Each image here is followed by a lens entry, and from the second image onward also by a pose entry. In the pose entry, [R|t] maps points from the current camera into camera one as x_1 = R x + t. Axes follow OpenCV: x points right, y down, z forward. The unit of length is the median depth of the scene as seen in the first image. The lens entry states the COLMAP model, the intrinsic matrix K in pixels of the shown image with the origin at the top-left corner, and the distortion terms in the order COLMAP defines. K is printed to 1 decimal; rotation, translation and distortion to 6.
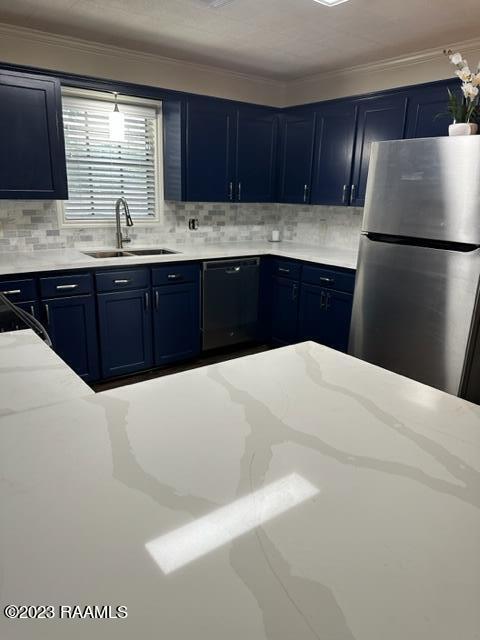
lens RADIAL K [[451.0, 0, 237.7], [0, 451.0, 321.4], [0, 0, 1]] dist [0.011726, -0.007250]
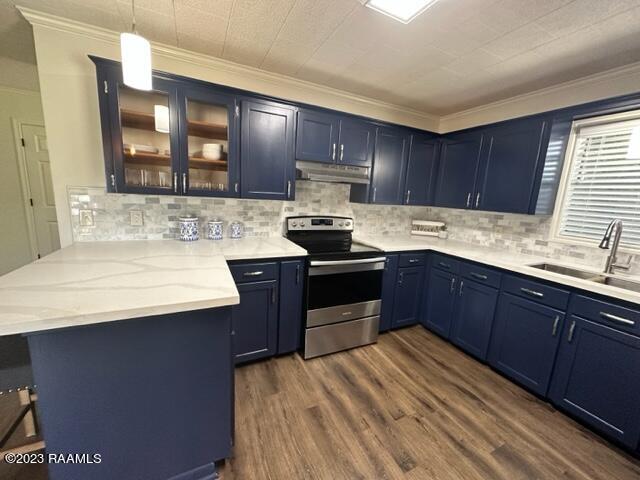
lens RADIAL K [[258.3, 0, 321.0], [0, 258.3, 237.0], [0, 0, 1]] dist [-0.002077, 0.000665]
pose [[-0.181472, 0.122352, -0.975755, 0.303584], [-0.335419, 0.925028, 0.178373, -0.117704], [0.924425, 0.359656, -0.126828, 0.467578]]
